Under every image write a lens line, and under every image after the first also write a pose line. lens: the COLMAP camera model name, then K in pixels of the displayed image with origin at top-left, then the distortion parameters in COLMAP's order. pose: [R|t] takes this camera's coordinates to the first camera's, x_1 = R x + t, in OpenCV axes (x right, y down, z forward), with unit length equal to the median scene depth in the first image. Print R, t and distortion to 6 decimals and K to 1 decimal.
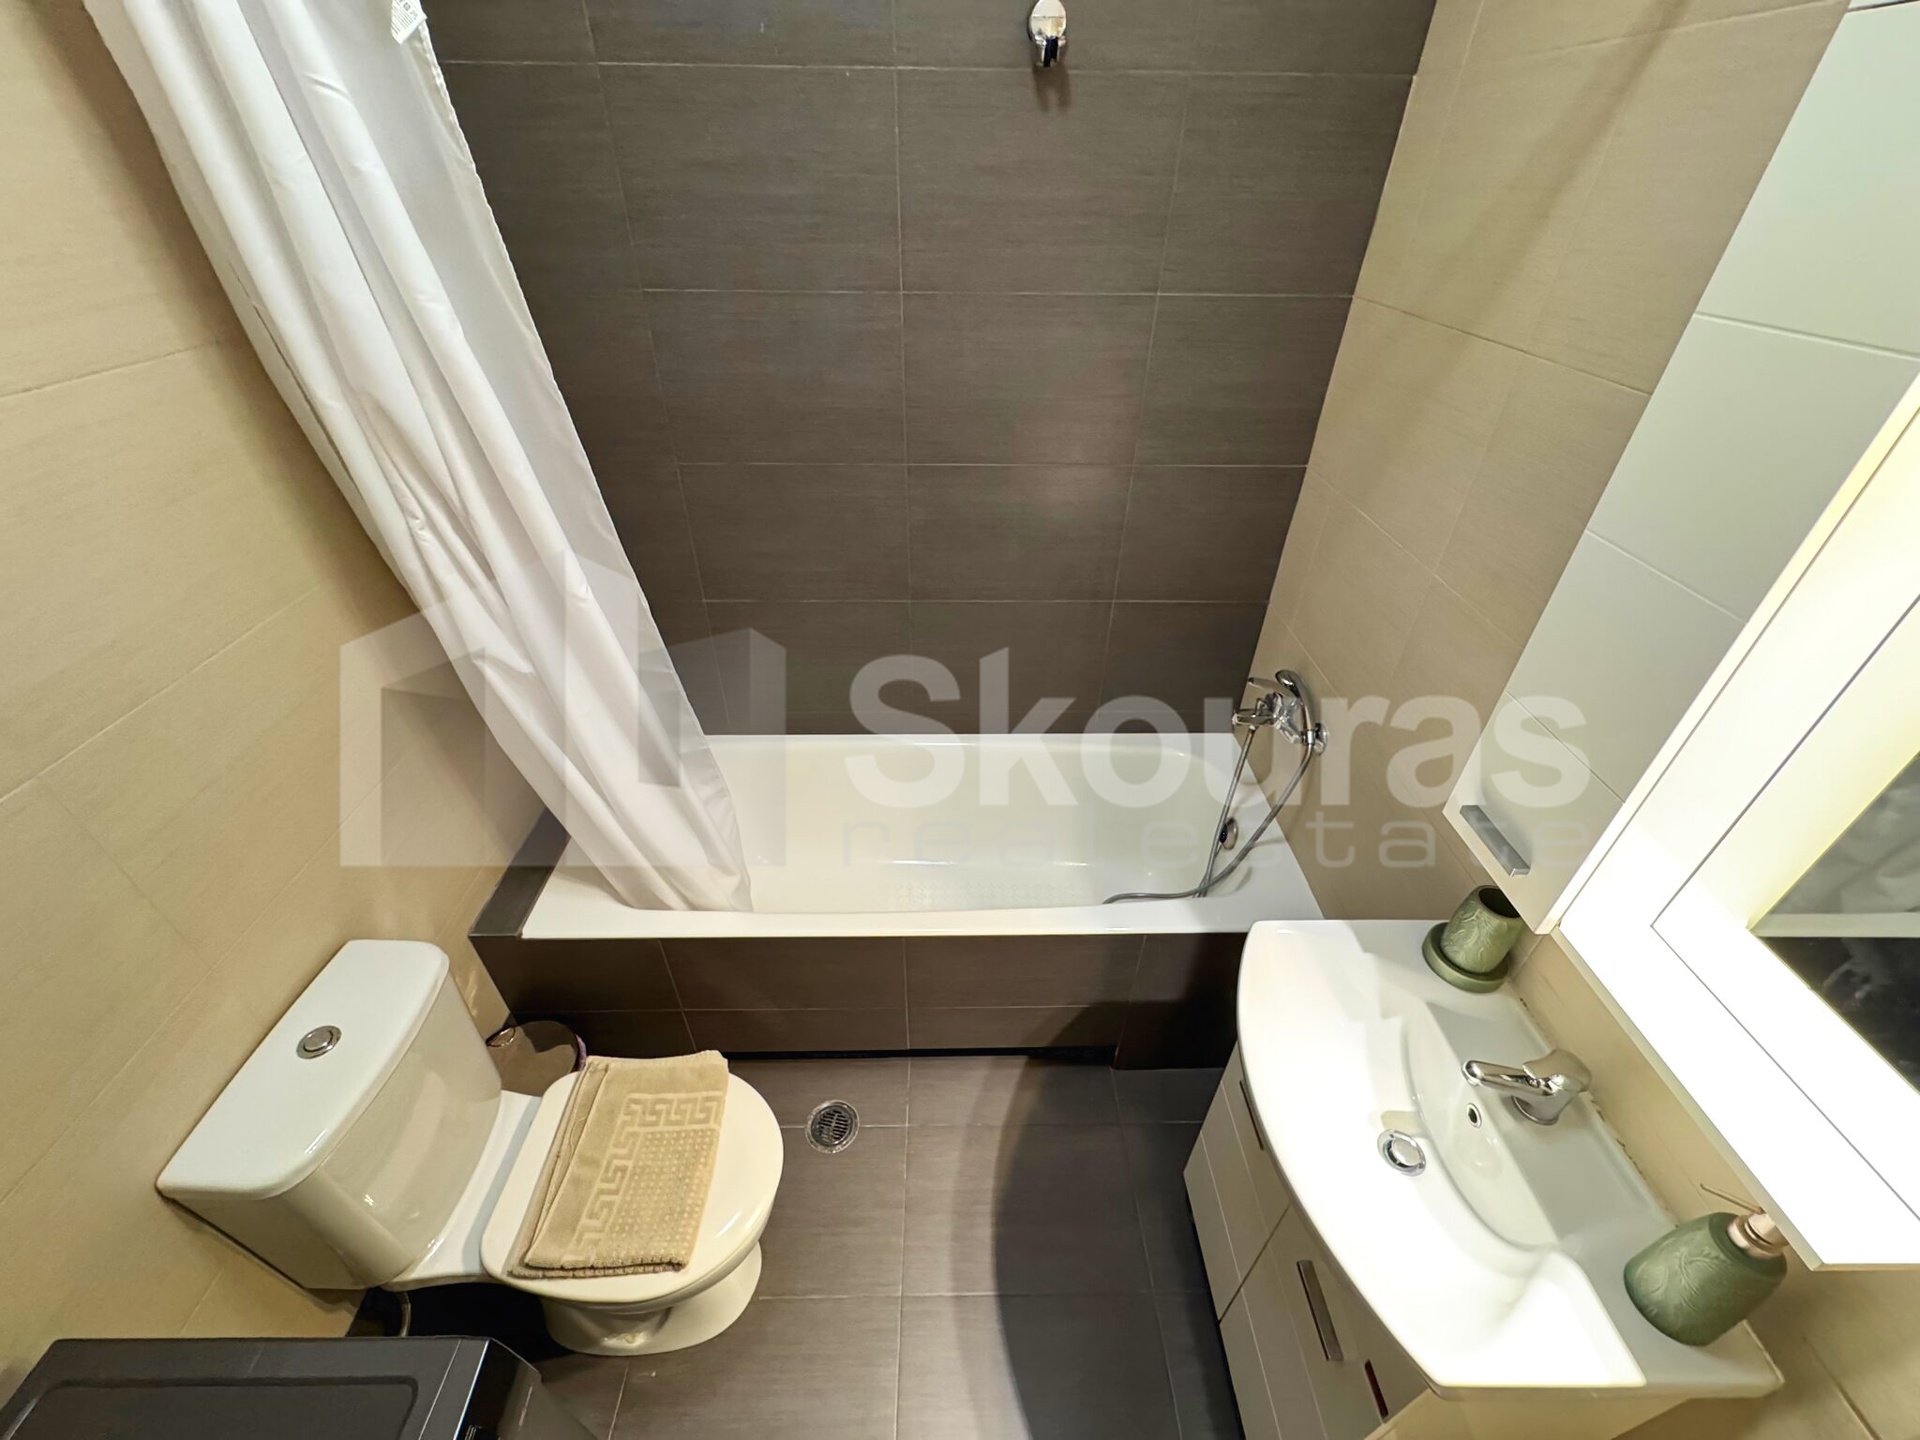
lens RADIAL K [[764.6, 0, 952.1], [0, 764.6, 715.9], [0, 0, 1]] dist [-0.001114, -0.000142]
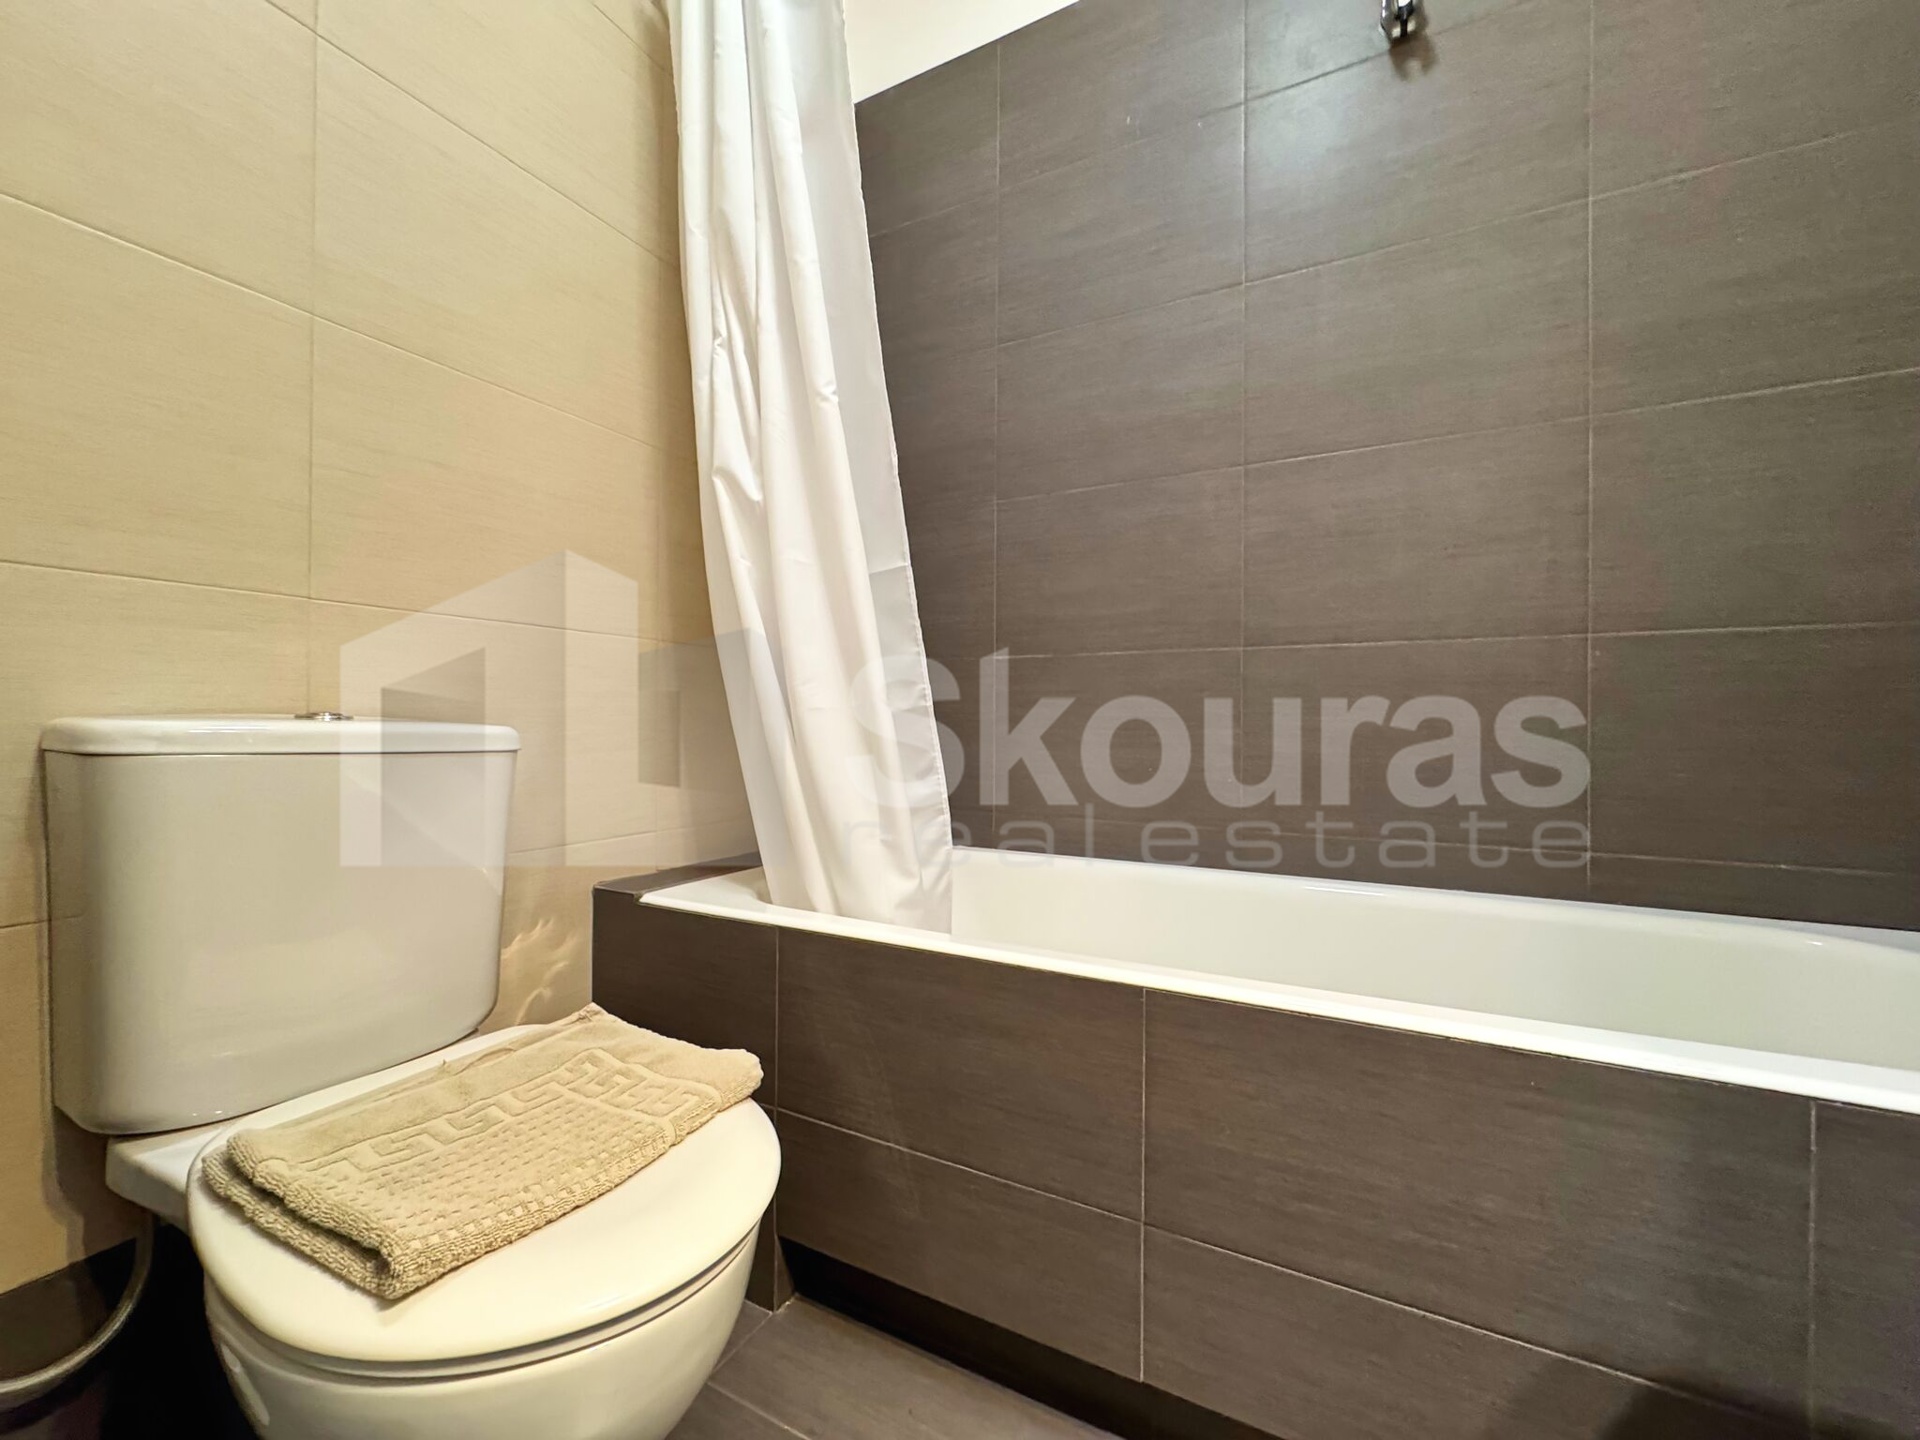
lens RADIAL K [[764.6, 0, 958.6], [0, 764.6, 725.3], [0, 0, 1]] dist [-0.001114, -0.000142]
pose [[0.873799, -0.005685, -0.486255, 0.096431], [-0.284016, 0.805697, -0.519796, 0.559236], [0.394729, 0.592301, 0.702402, 0.609186]]
